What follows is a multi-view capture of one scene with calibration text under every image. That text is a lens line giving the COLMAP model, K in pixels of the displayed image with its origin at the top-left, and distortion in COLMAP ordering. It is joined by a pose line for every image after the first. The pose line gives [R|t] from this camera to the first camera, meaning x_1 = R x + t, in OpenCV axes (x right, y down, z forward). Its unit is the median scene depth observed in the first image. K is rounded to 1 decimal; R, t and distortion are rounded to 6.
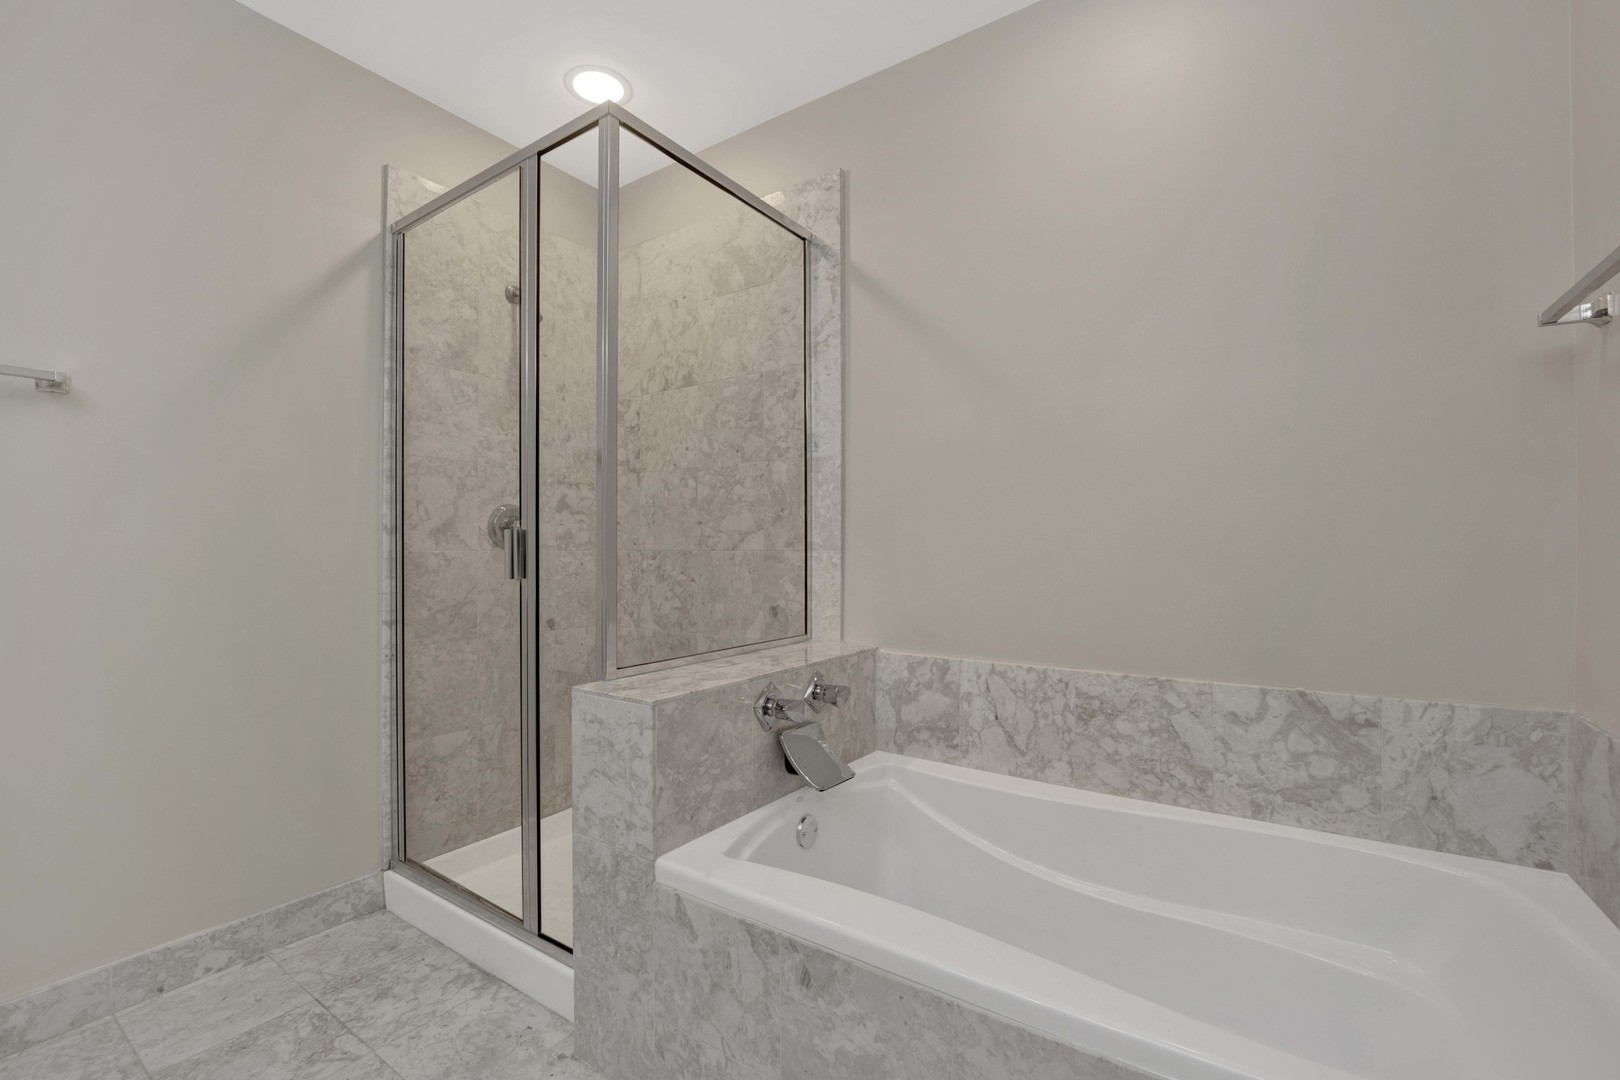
lens RADIAL K [[683.8, 0, 828.1], [0, 683.8, 542.6], [0, 0, 1]] dist [-0.025203, 0.001259]
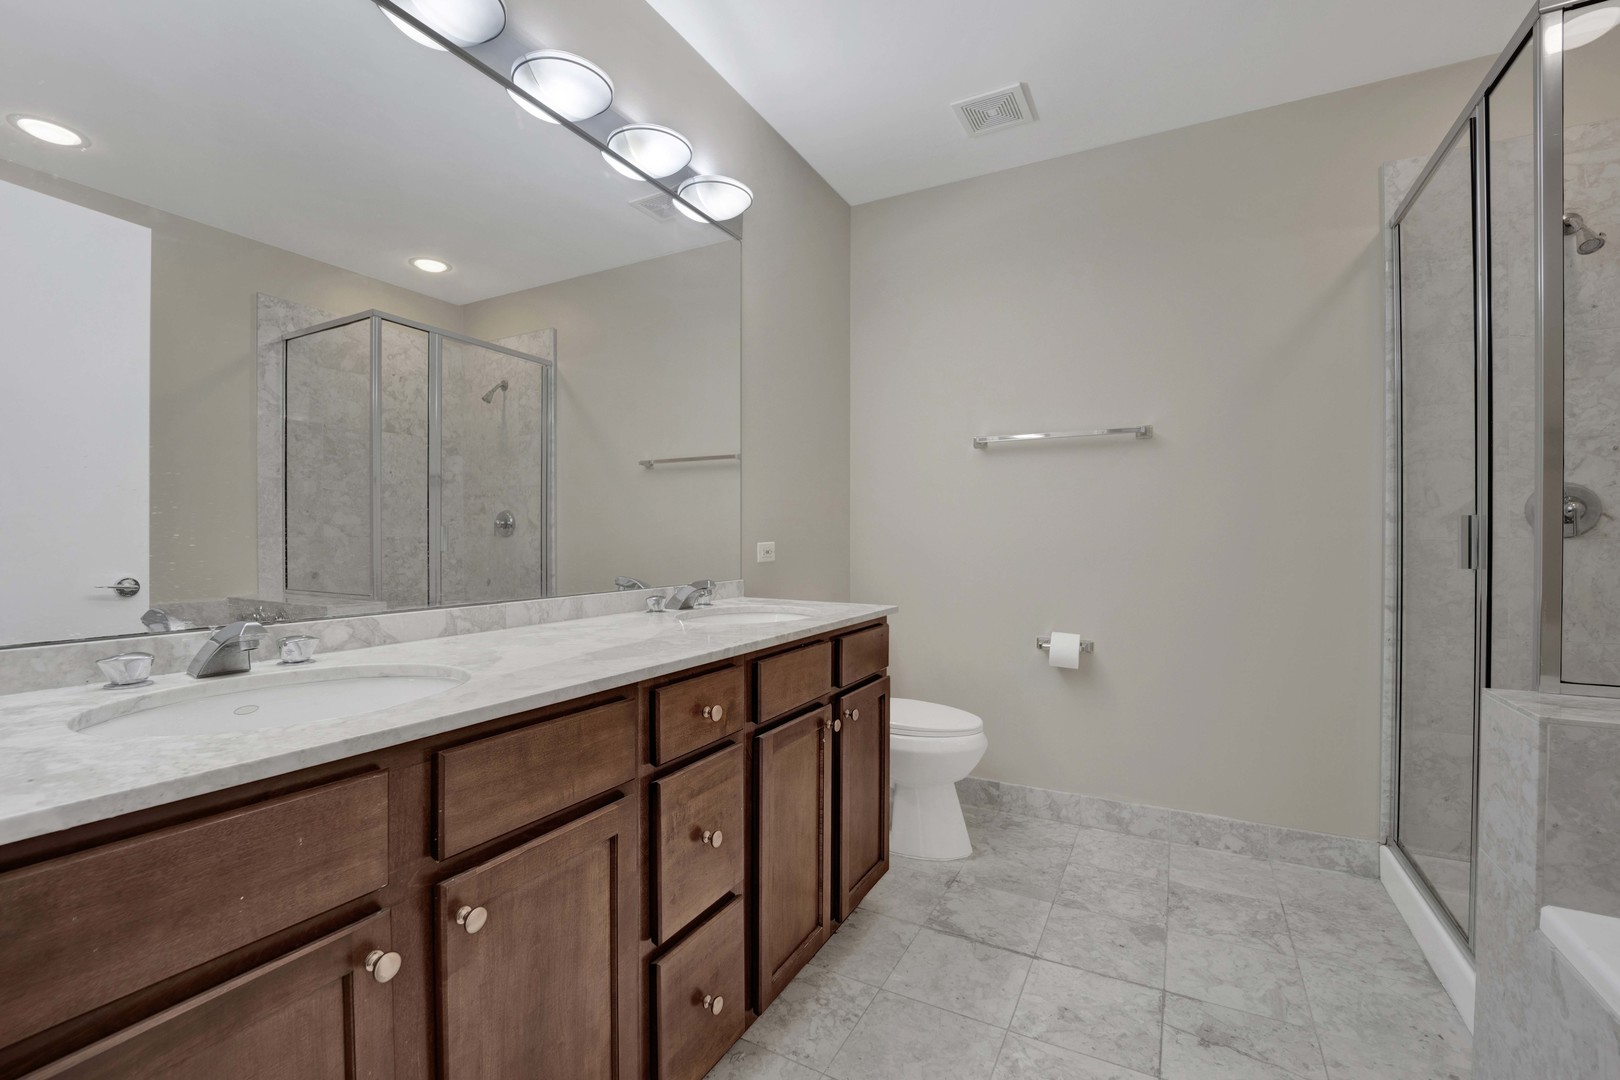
lens RADIAL K [[683.8, 0, 779.6], [0, 683.8, 542.9], [0, 0, 1]] dist [-0.025203, 0.001259]
pose [[0.062860, 0.011065, -0.997961, 0.420521], [0.007460, 0.999905, 0.011556, 0.000463], [0.997994, -0.008171, 0.062772, 0.007396]]
